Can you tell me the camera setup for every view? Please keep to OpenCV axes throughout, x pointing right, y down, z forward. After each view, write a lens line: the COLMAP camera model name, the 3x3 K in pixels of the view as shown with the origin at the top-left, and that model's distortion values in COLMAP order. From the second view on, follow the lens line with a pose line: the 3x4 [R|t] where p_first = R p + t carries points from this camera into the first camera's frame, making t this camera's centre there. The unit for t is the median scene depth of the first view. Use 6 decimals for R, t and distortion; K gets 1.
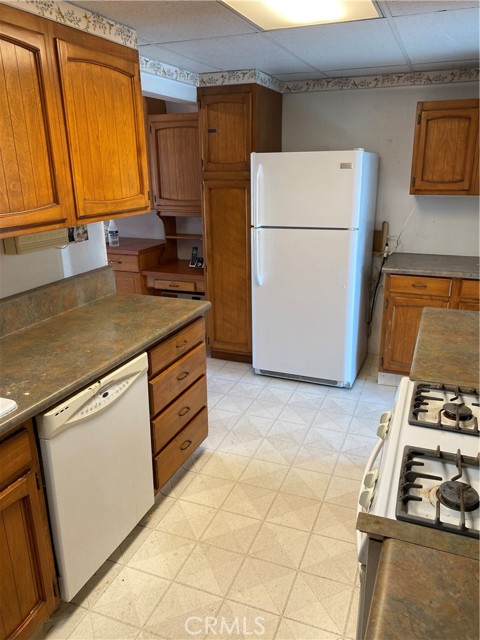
lens RADIAL K [[491.3, 0, 248.5], [0, 491.3, 309.8], [0, 0, 1]] dist [0.052807, -0.063278]
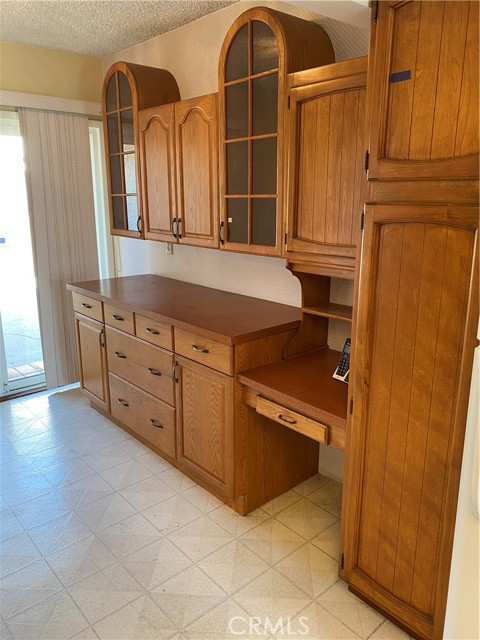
lens RADIAL K [[491.3, 0, 236.4], [0, 491.3, 313.3], [0, 0, 1]] dist [0.052807, -0.063278]
pose [[0.884278, 0.120456, -0.451158, 0.009610], [-0.141523, 0.989848, -0.013106, -0.149265], [0.444999, 0.075438, 0.892348, 0.583672]]
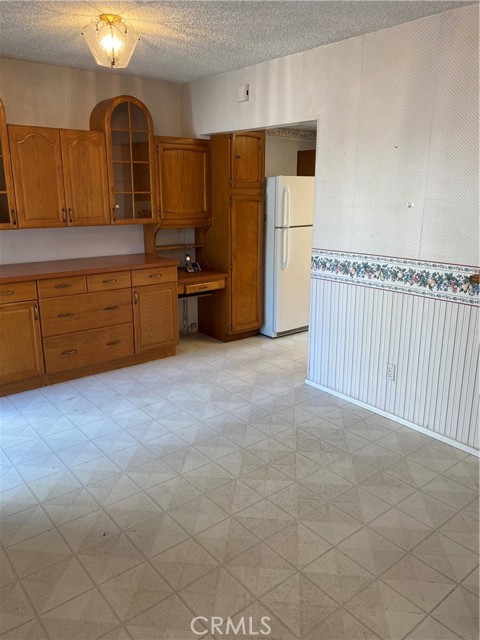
lens RADIAL K [[491.3, 0, 242.5], [0, 491.3, 316.5], [0, 0, 1]] dist [0.052807, -0.063278]
pose [[0.484193, -0.206735, 0.850187, -1.185979], [0.233046, 0.967056, 0.102430, -0.085926], [-0.843355, 0.148537, 0.516420, 0.371281]]
